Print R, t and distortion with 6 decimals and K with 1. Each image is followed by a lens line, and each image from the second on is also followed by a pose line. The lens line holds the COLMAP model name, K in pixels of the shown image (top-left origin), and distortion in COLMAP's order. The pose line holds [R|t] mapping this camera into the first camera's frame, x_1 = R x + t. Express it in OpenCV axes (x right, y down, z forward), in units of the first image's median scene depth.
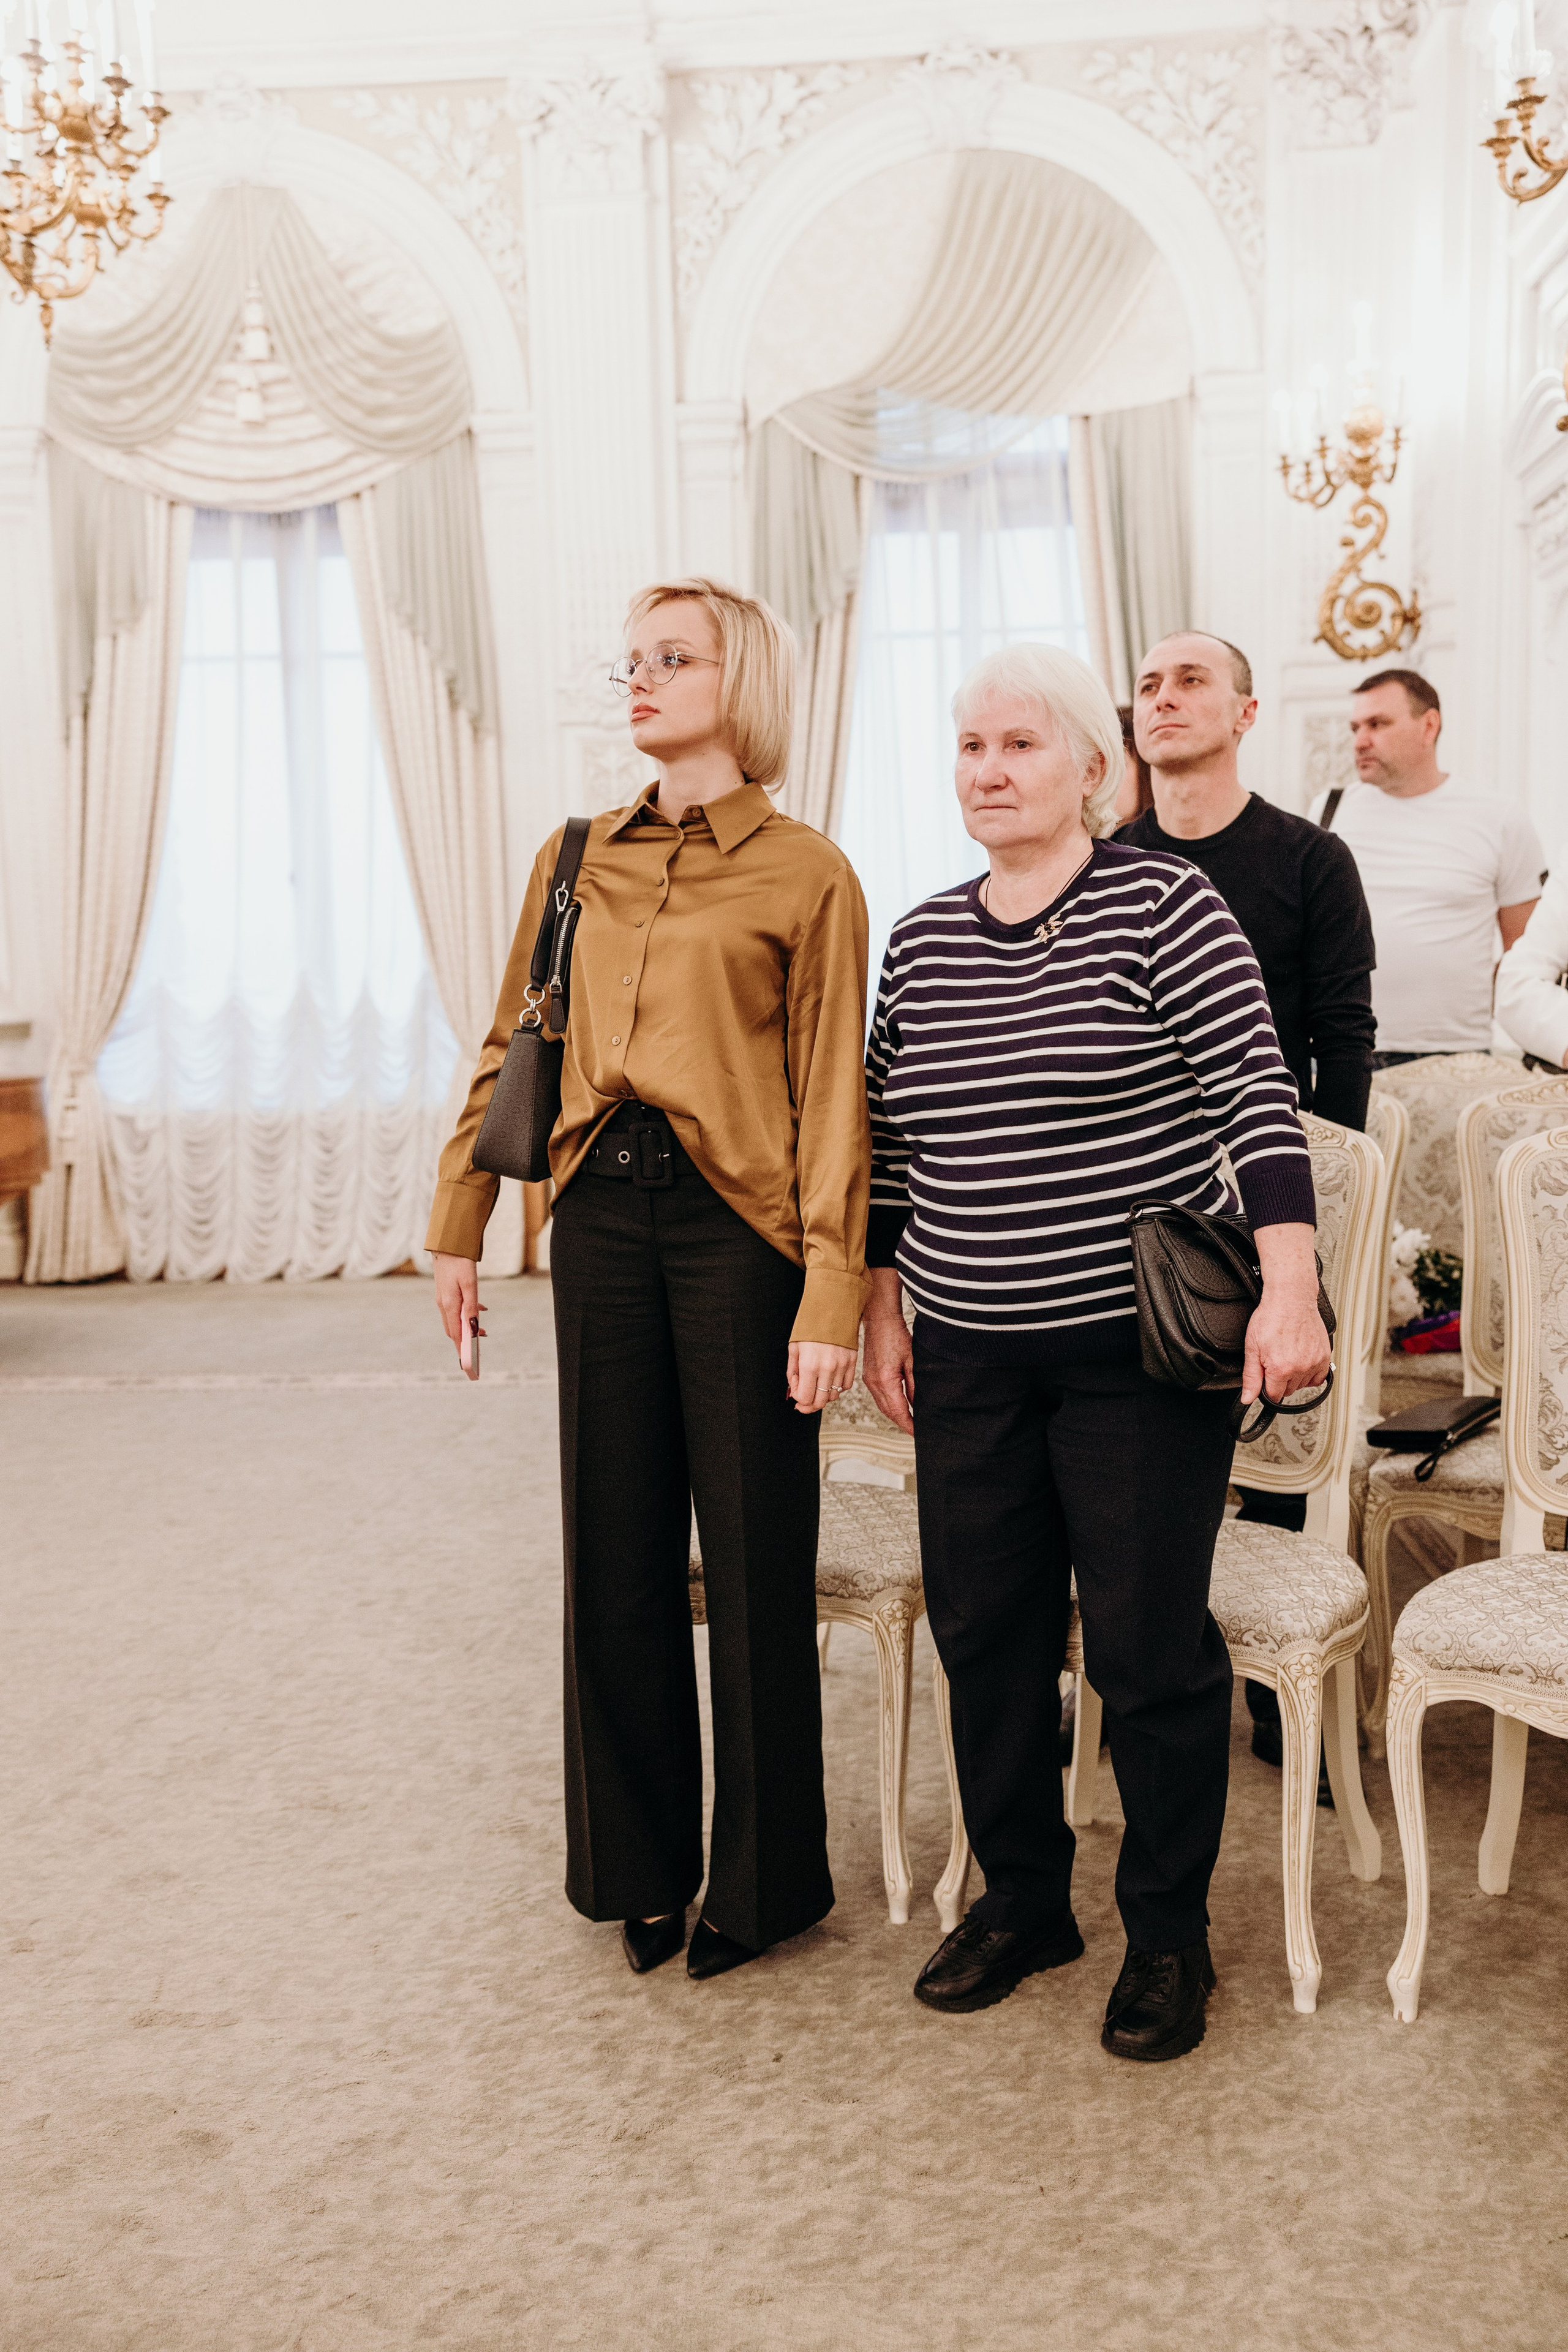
lens RADIAL K [[2140.2, 0, 784.3], [0, 2140.2, 1181.3], [0, 0, 1]] dist [0.097361, 0.000000]
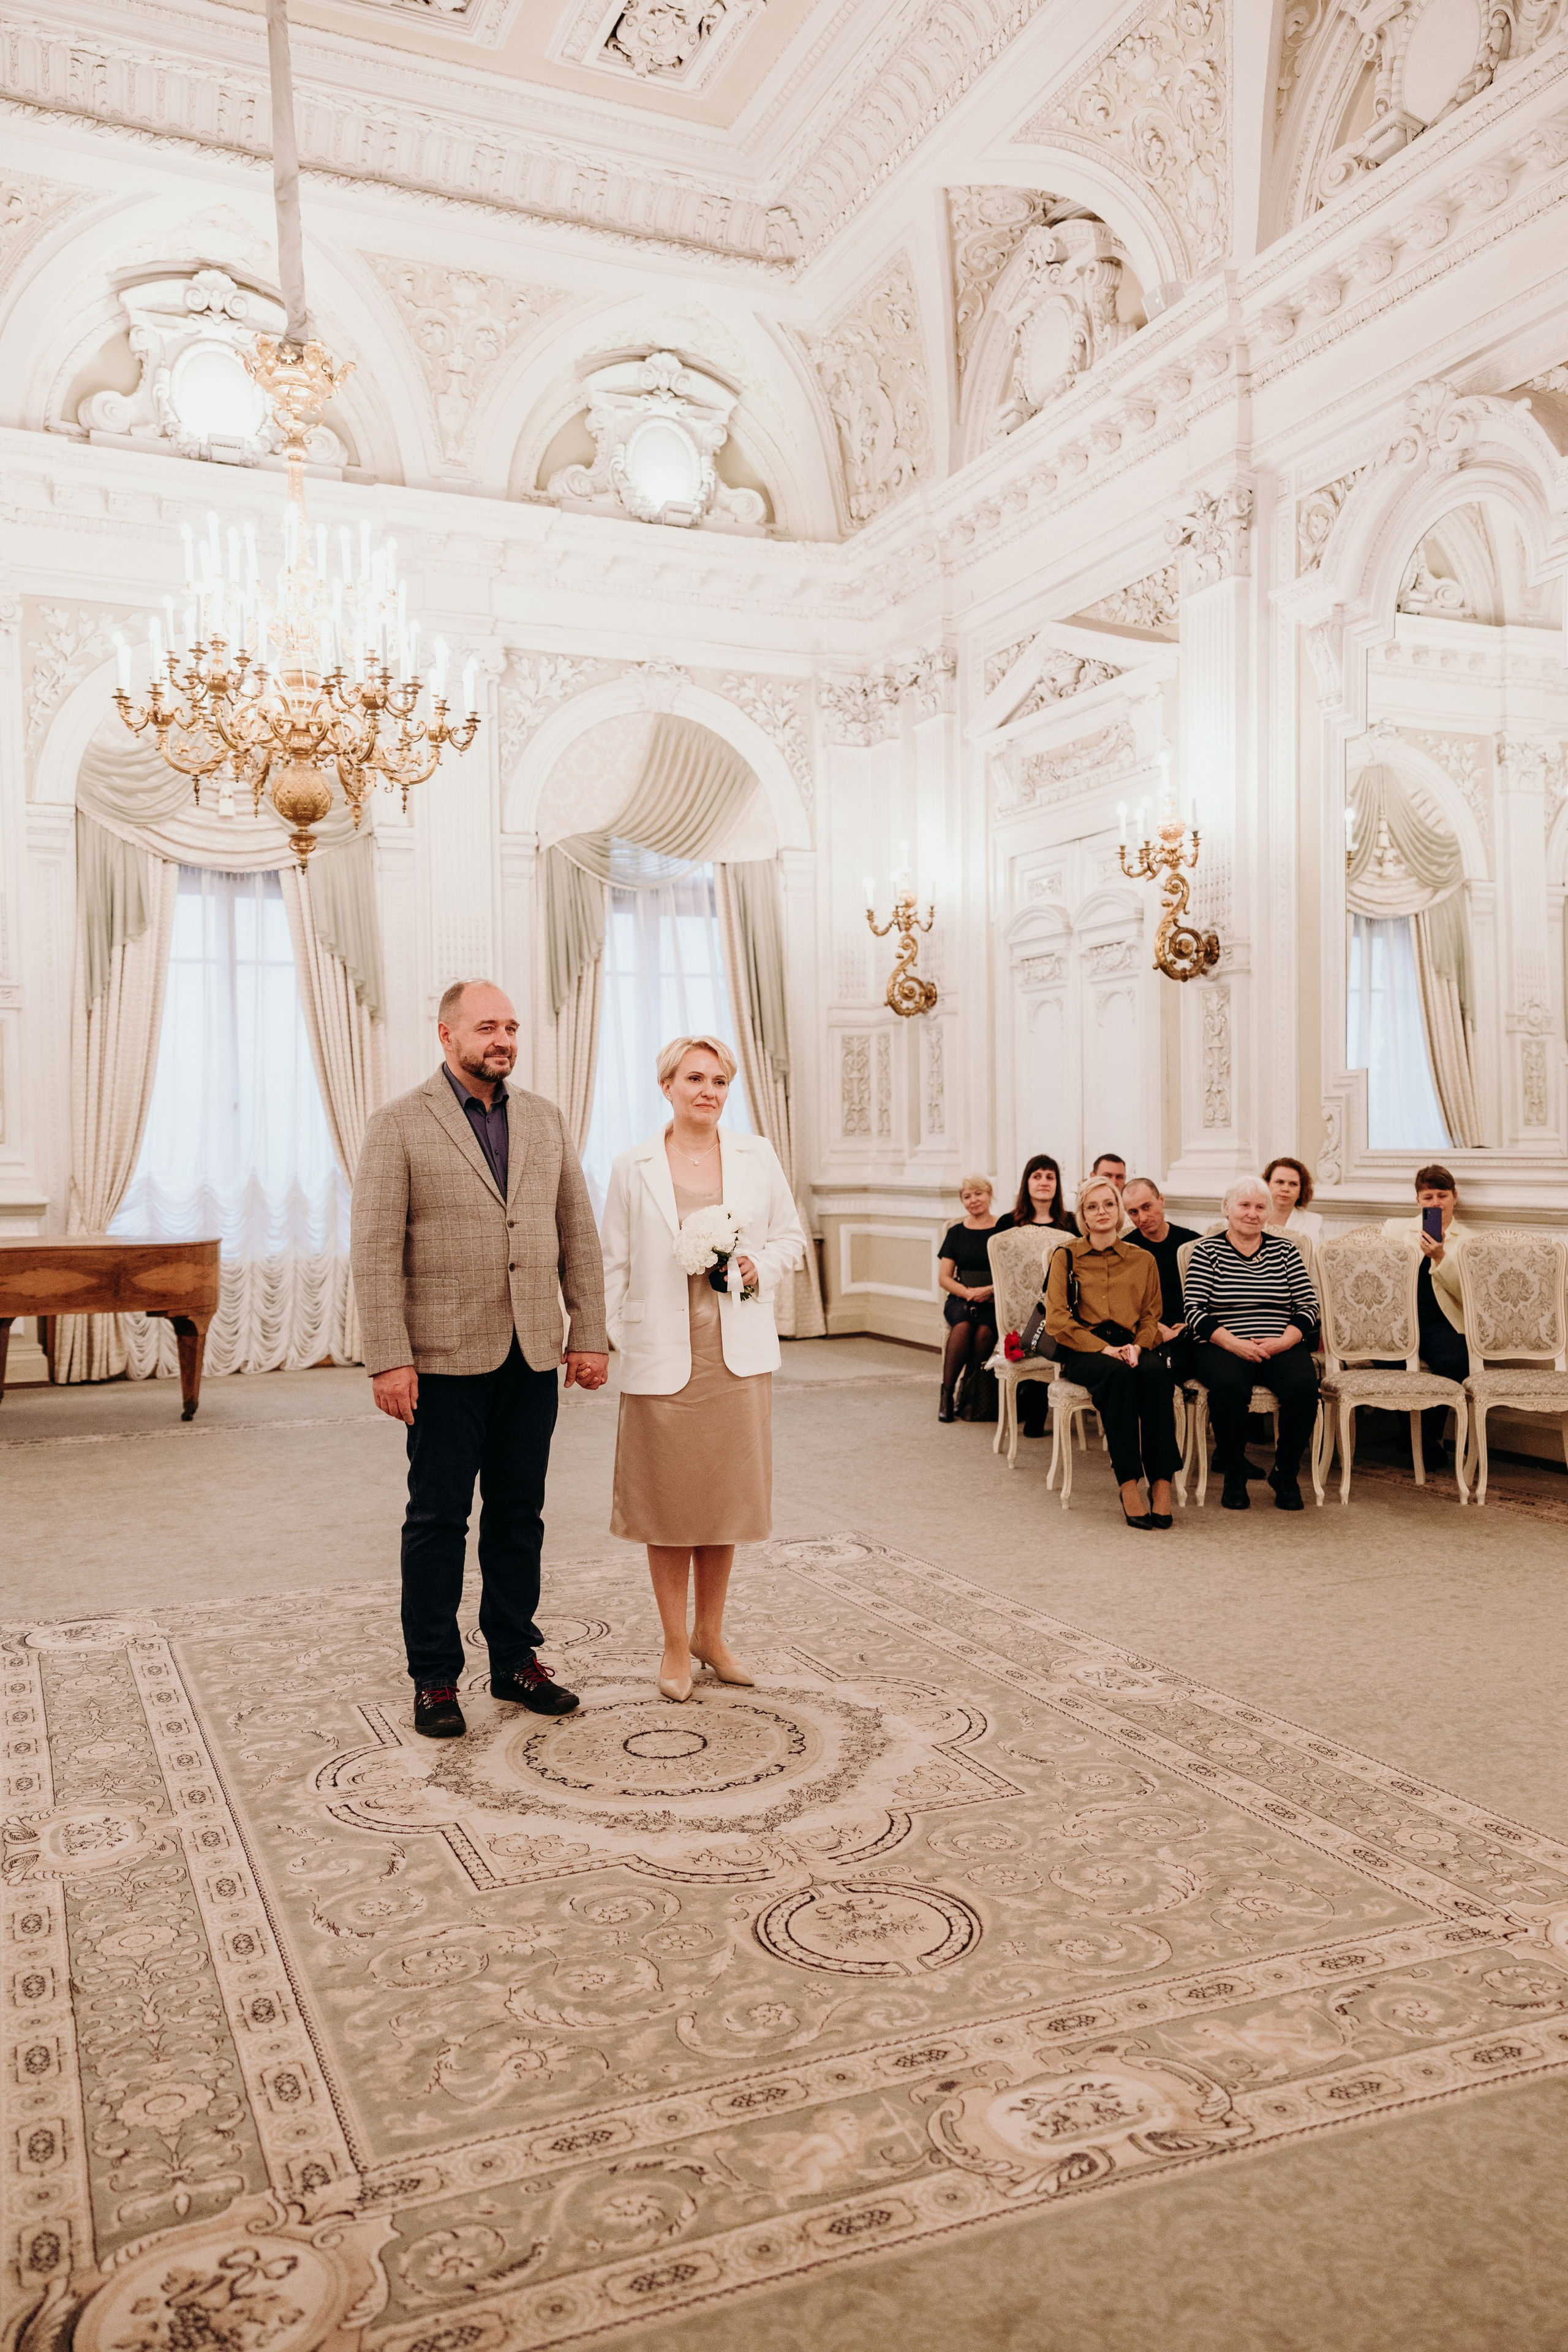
lens RADIAL K [[1815.4, 0, 787.6], [0, 1815.4, 1183.3], [0, 0, 1]] dist [0.060969, 0.012023]
pose [[0.882952, 0.004588, 0.469441, -0.512736], [0.033228, 0.996834, -0.072239, 0.019061], [-0.468286, 0.079382, 0.880004, -0.318030]]
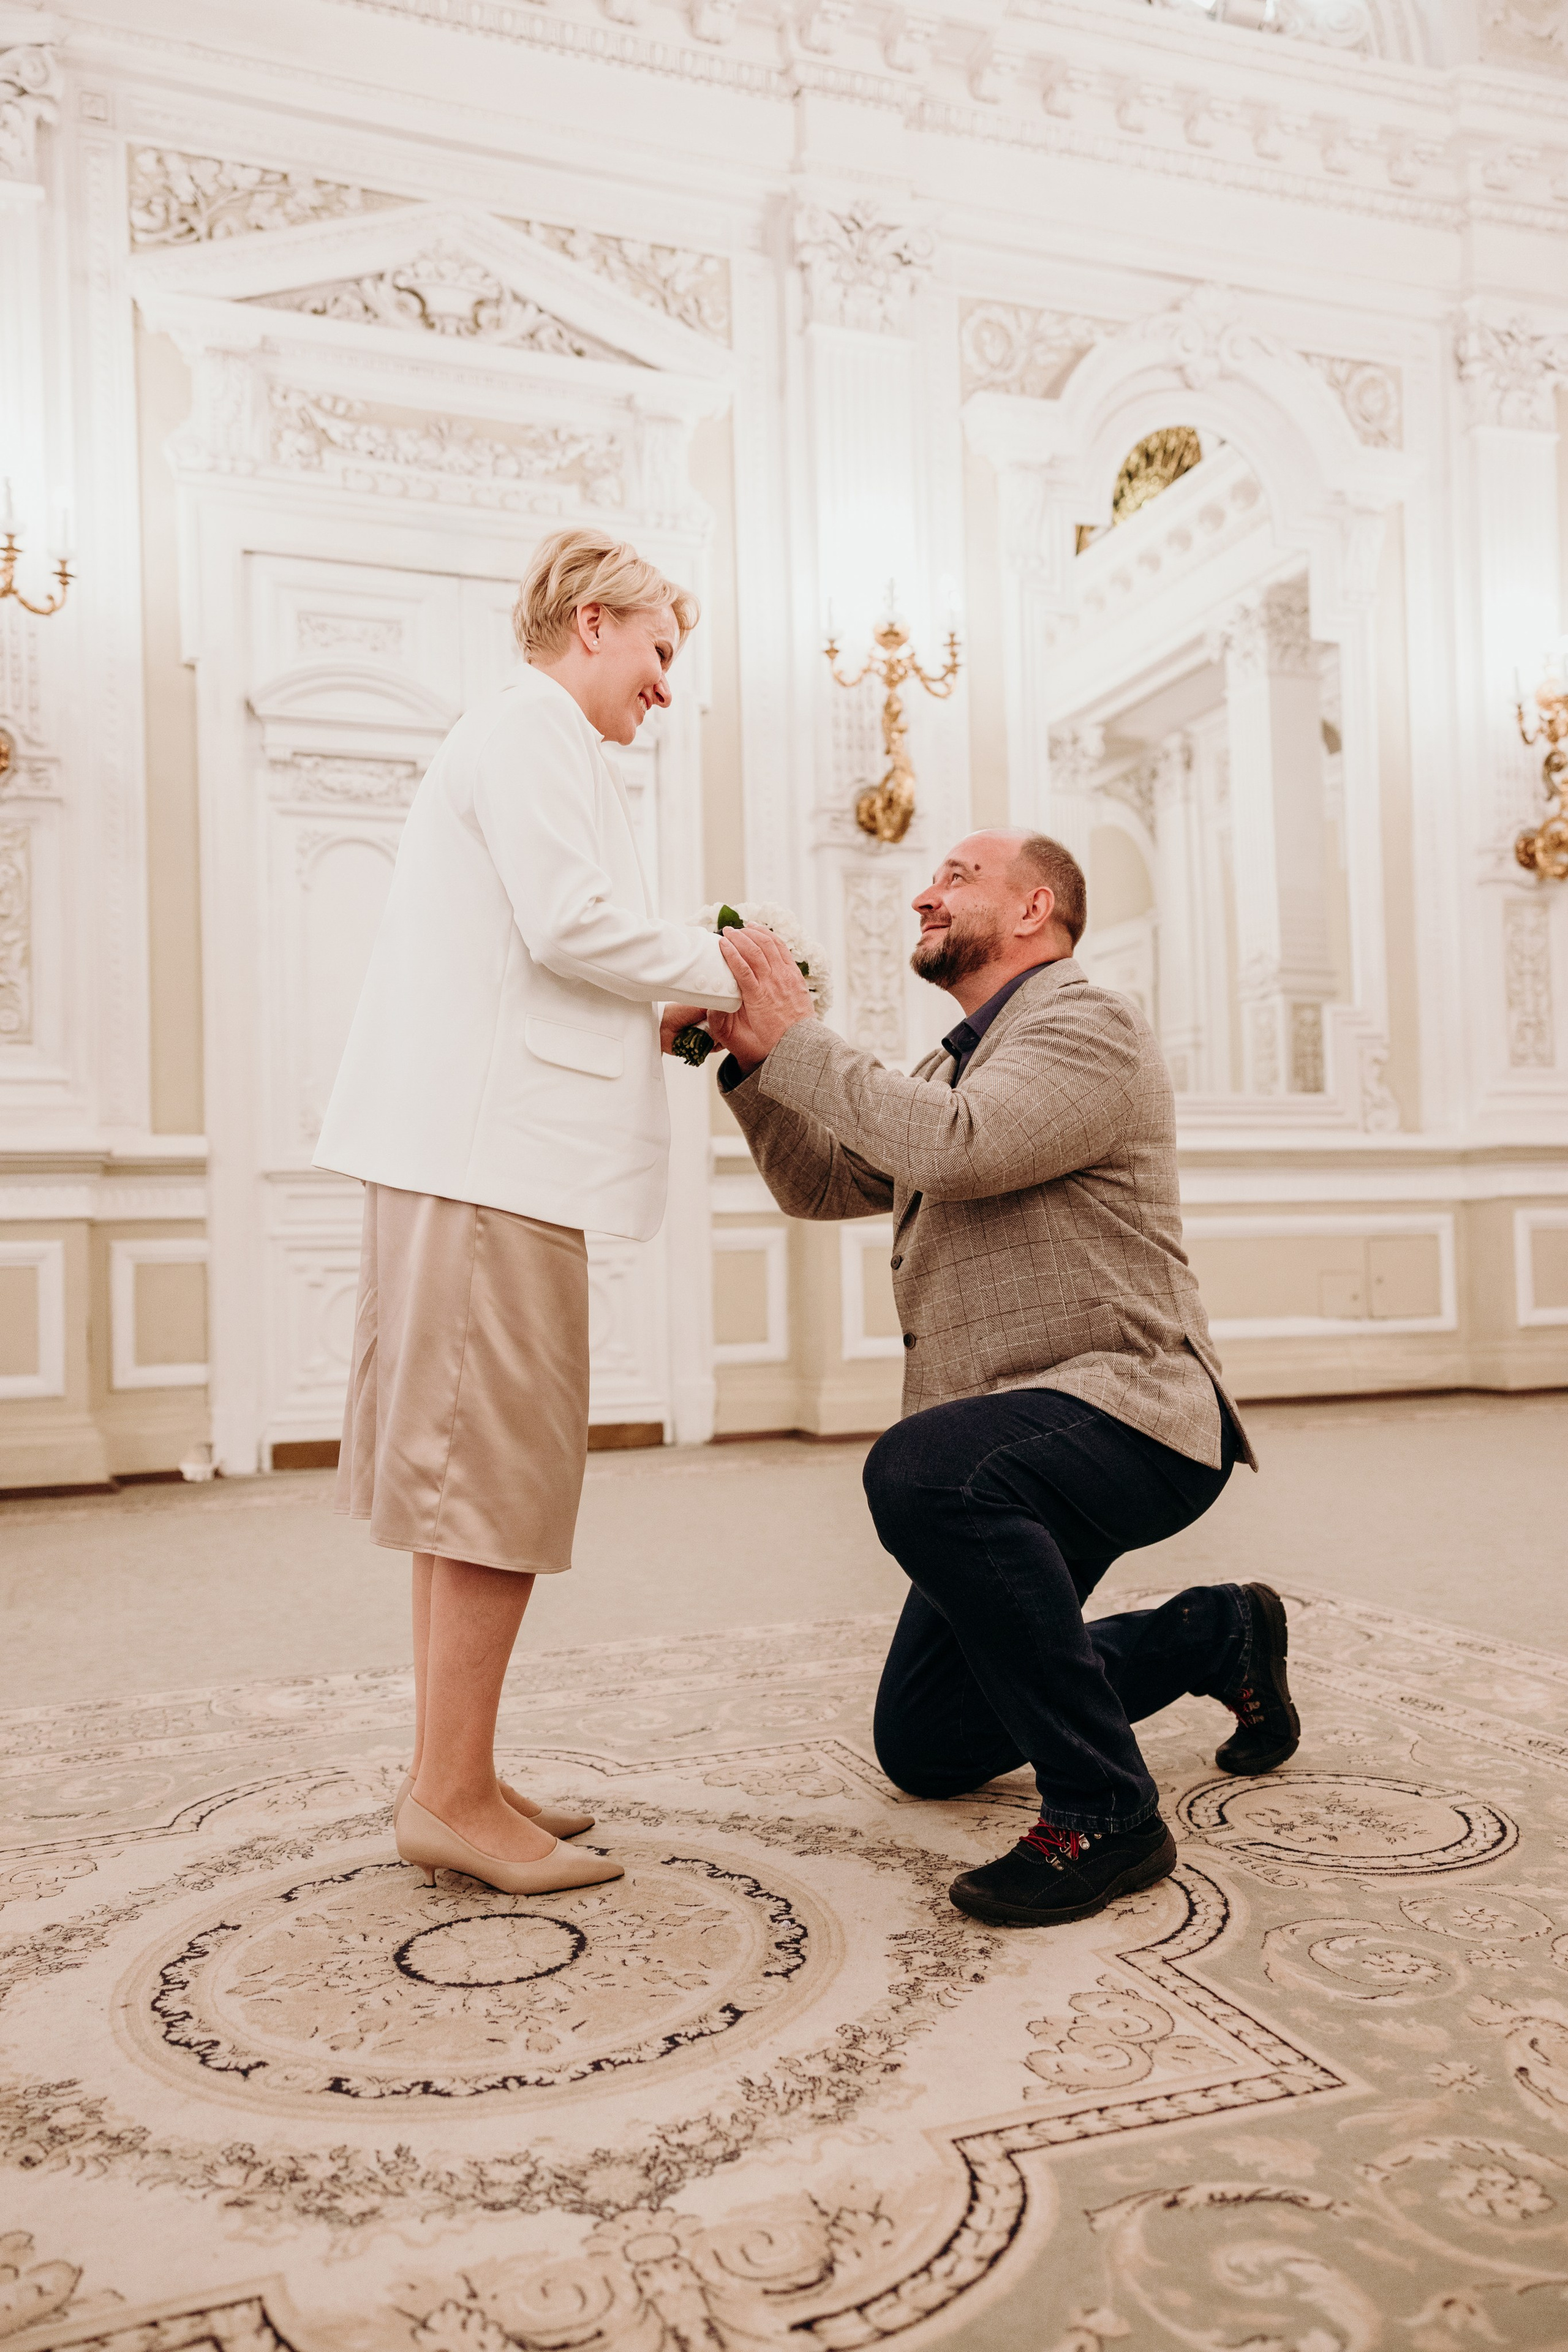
lens RADIAL K [[1815.4, 0, 780.5], [0, 1815.4, 1194.9], [0, 0, 1]] dist [0.060969, 0.012023]
pose [[-0.416683, 0.062553, 0.906897, -0.532614], [0.119938, 0.992691, -0.013365, 0.049181], [-0.901105, 0.103202, -0.421140, 0.192461]]
